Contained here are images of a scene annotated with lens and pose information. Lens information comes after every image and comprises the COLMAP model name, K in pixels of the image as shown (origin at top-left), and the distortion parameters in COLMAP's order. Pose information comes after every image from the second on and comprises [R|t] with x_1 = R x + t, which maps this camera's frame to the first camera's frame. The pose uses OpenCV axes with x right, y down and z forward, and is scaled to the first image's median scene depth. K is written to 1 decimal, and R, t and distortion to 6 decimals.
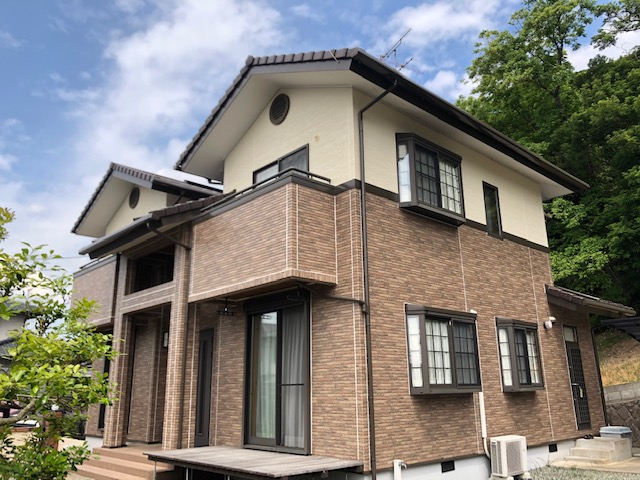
lens RADIAL K [[529.9, 0, 333.2], [0, 529.9, 239.9], [0, 0, 1]] dist [0.002345, 0.000432]
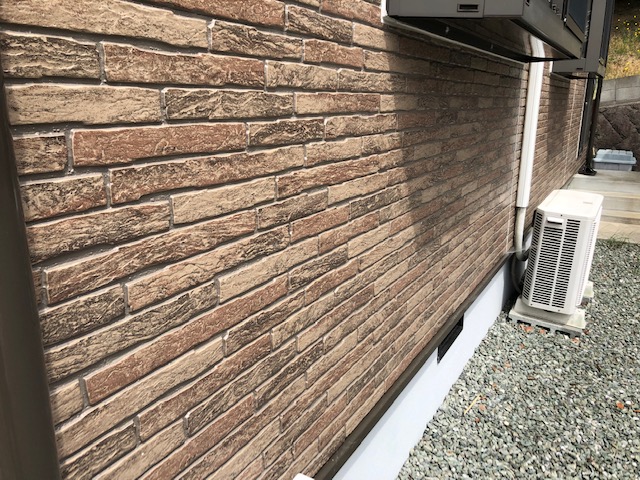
lens RADIAL K [[521.8, 0, 319.2], [0, 521.8, 257.4], [0, 0, 1]] dist [0.069594, -0.264773]
pose [[0.959095, -0.064516, 0.275635, 0.073311], [-0.093322, 0.847196, 0.523020, 0.239051], [-0.267260, -0.527349, 0.806520, 0.745466]]
